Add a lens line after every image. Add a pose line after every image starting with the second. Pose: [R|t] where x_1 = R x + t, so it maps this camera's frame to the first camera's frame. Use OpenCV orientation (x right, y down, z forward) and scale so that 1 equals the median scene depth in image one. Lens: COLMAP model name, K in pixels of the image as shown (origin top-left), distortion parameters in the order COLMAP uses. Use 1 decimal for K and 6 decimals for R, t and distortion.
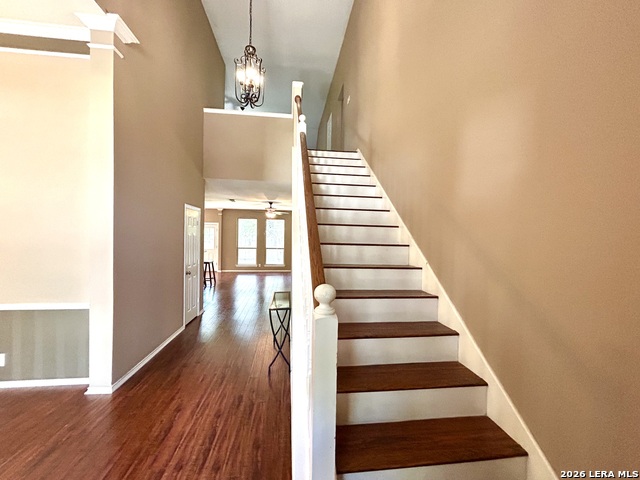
lens RADIAL K [[257.9, 0, 319.3], [0, 257.9, 240.7], [0, 0, 1]] dist [-0.000299, -0.000539]
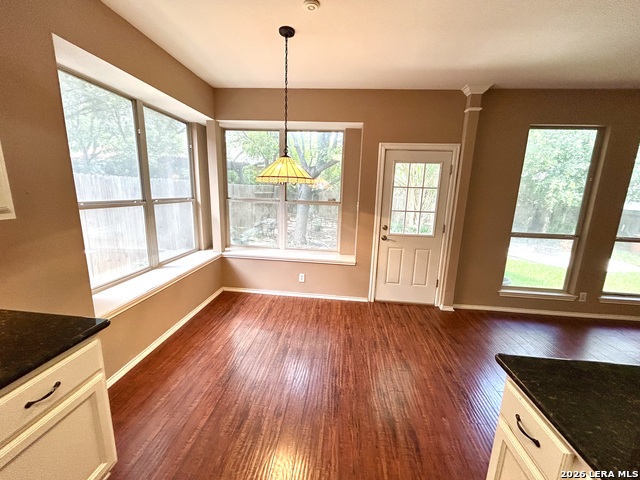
lens RADIAL K [[262.6, 0, 318.8], [0, 262.6, 244.2], [0, 0, 1]] dist [-0.000931, -0.000198]
pose [[0.976848, 0.056401, -0.206365, -0.686000], [-0.018341, 0.983149, 0.181882, -0.015760], [0.213146, -0.173886, 0.961422, 0.971726]]
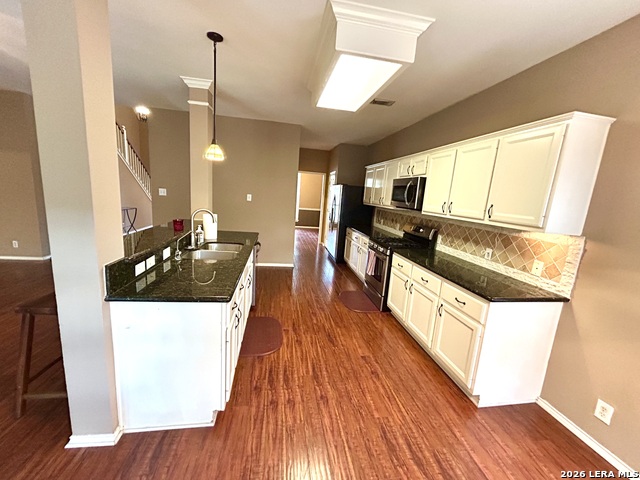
lens RADIAL K [[257.9, 0, 319.3], [0, 257.9, 240.7], [0, 0, 1]] dist [-0.000299, -0.000539]
pose [[-0.994994, -0.084298, -0.053672, -0.668289], [-0.093241, 0.976344, 0.195085, -0.021595], [0.035957, 0.199113, -0.979317, 1.301940]]
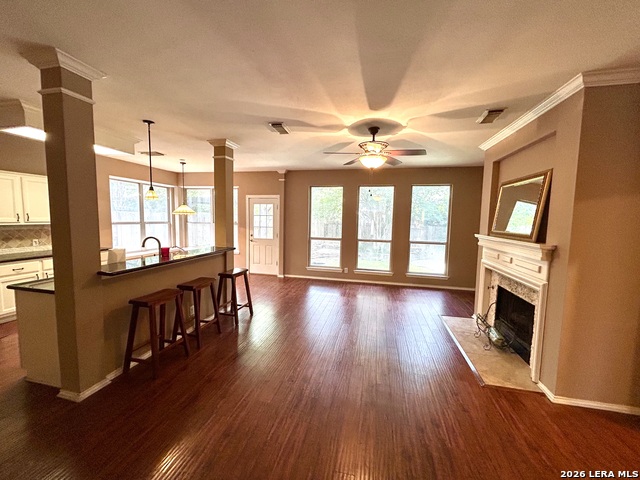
lens RADIAL K [[257.9, 0, 319.3], [0, 257.9, 240.7], [0, 0, 1]] dist [-0.000299, -0.000539]
pose [[0.939647, 0.033391, -0.340513, -0.143394], [-0.010572, 0.997585, 0.068650, -0.008488], [0.341983, -0.060907, 0.937730, 0.674217]]
